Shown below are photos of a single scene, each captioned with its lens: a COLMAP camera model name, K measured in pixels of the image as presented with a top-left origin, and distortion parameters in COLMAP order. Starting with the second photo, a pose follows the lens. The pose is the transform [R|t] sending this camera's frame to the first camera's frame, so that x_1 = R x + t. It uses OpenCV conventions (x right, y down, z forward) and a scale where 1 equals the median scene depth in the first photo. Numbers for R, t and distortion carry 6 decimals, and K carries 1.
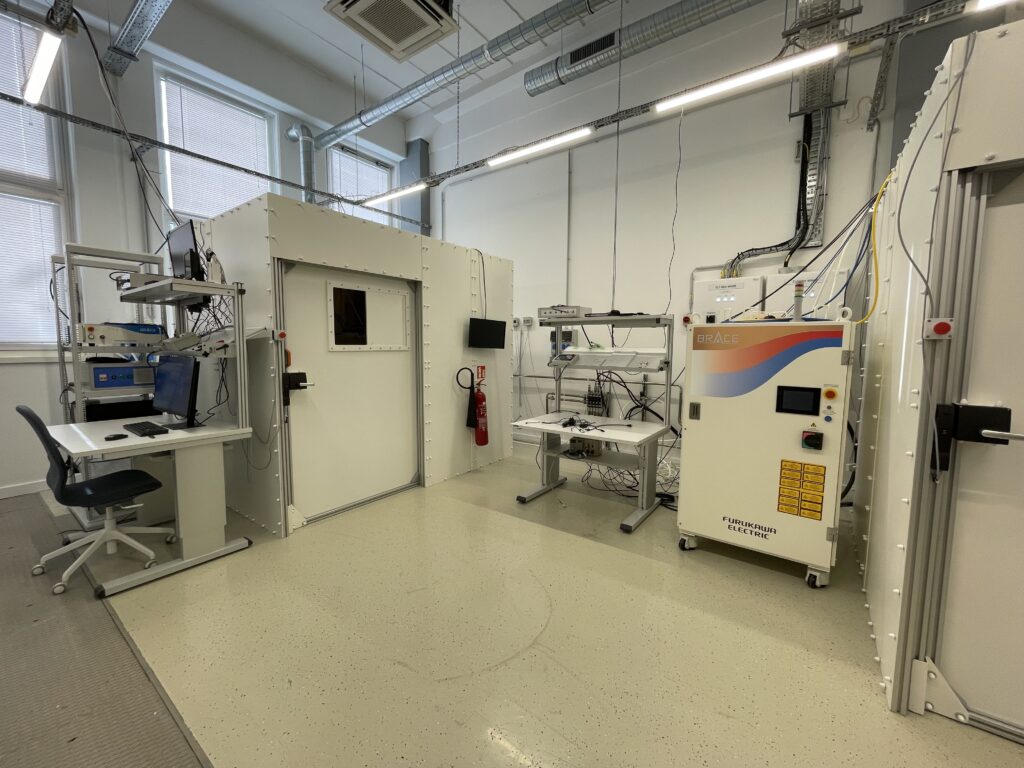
lens RADIAL K [[412.6, 0, 514.7], [0, 412.6, 381.9], [0, 0, 1]] dist [-0.002672, -0.000352]
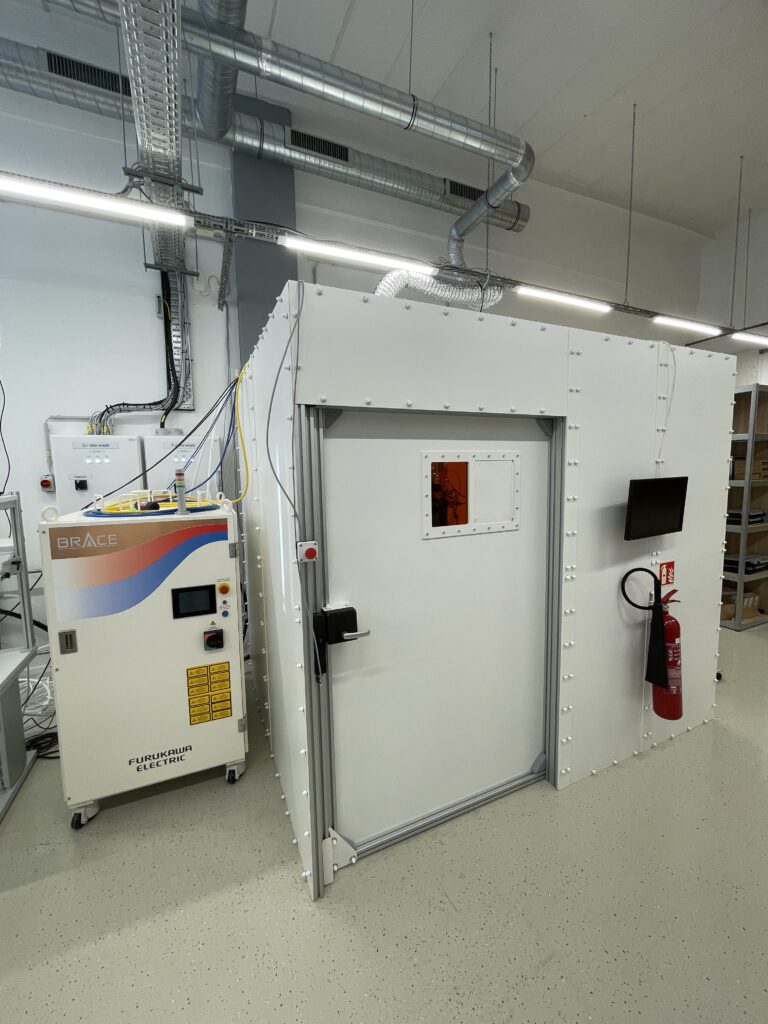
lens RADIAL K [[412.6, 0, 384.0], [0, 412.6, 512.0], [0, 0, 1]] dist [-0.002672, -0.000352]
pose [[0.495207, -0.104598, 0.862455, 0.092554], [0.098585, 0.993079, 0.063834, -0.119322], [-0.863163, 0.053414, 0.502092, 0.122167]]
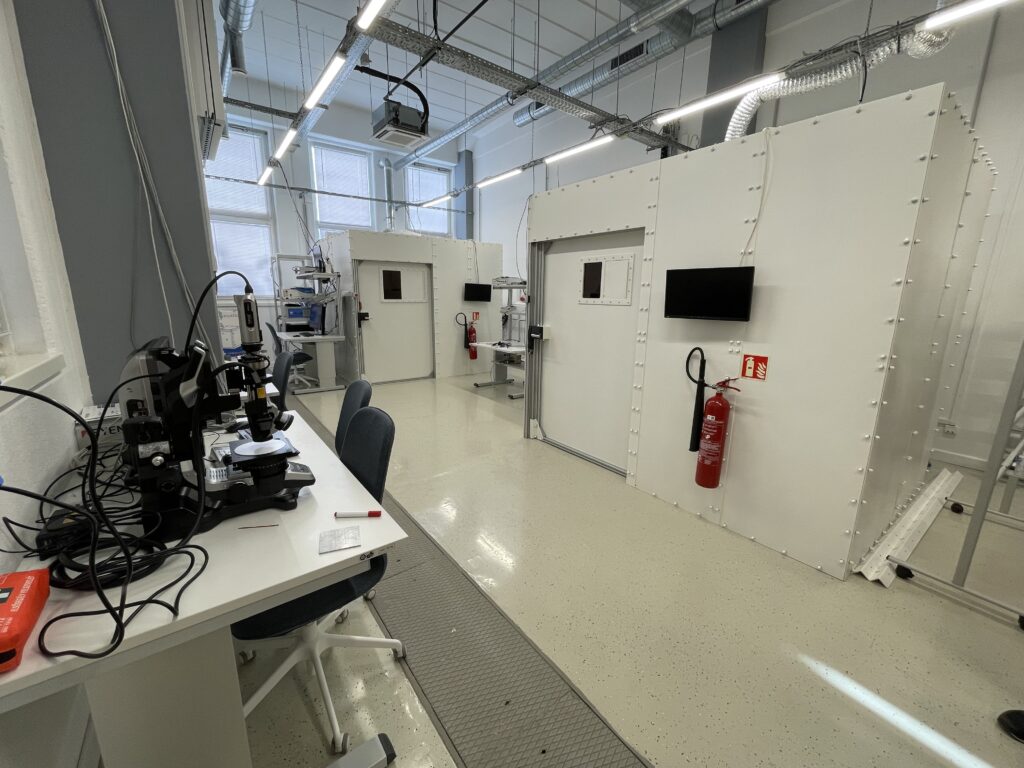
lens RADIAL K [[412.6, 0, 514.7], [0, 412.6, 381.9], [0, 0, 1]] dist [-0.002672, -0.000352]
pose [[0.957191, 0.067868, -0.281388, 0.775950], [-0.033690, 0.991639, 0.124570, 0.038205], [0.287490, -0.109757, 0.951474, -0.784792]]
